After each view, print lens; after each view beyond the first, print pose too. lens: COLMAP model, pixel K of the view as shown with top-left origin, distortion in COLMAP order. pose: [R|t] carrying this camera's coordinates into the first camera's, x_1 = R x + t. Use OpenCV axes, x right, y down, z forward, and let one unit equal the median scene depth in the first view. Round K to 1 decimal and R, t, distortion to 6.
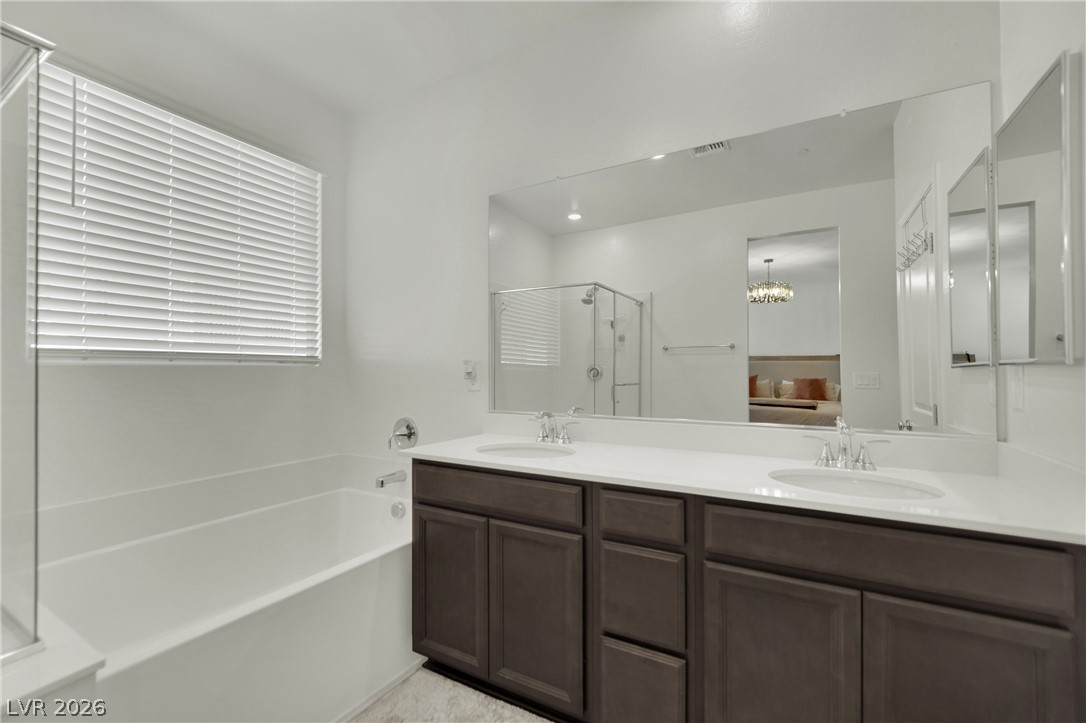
lens RADIAL K [[447.0, 0, 549.0], [0, 447.0, 369.7], [0, 0, 1]] dist [-0.023987, 0.002487]
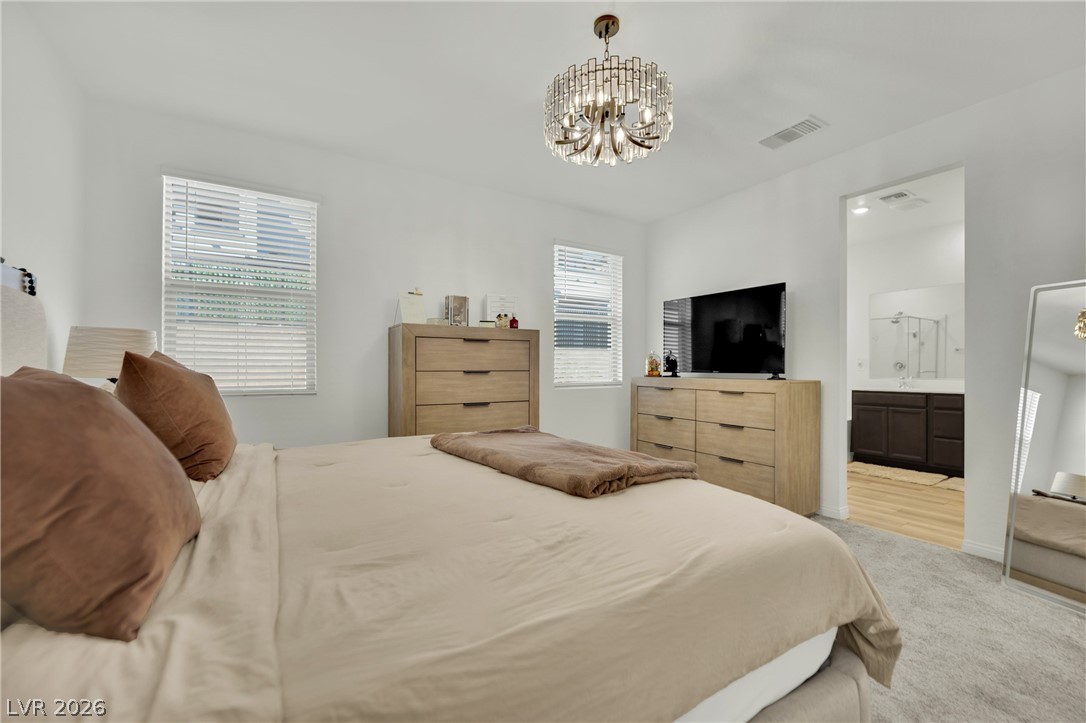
lens RADIAL K [[447.0, 0, 533.2], [0, 447.0, 372.1], [0, 0, 1]] dist [-0.023987, 0.002487]
pose [[0.871187, -0.000751, -0.490950, -0.729347], [0.005055, 0.999960, 0.007441, 0.034816], [0.490925, -0.008965, 0.871156, -2.773873]]
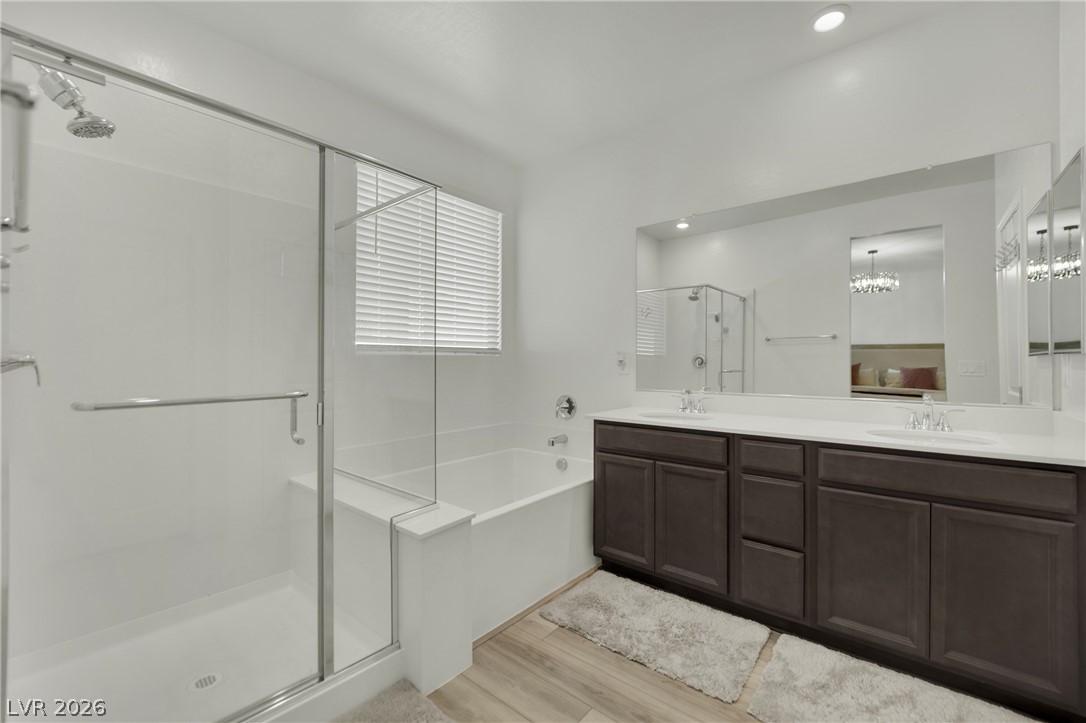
lens RADIAL K [[447.0, 0, 545.8], [0, 447.0, 362.9], [0, 0, 1]] dist [-0.023987, 0.002487]
pose [[0.983450, -0.000160, -0.181179, -0.199038], [0.001713, 0.999963, 0.008417, 0.001328], [0.181171, -0.008588, 0.983414, -0.443469]]
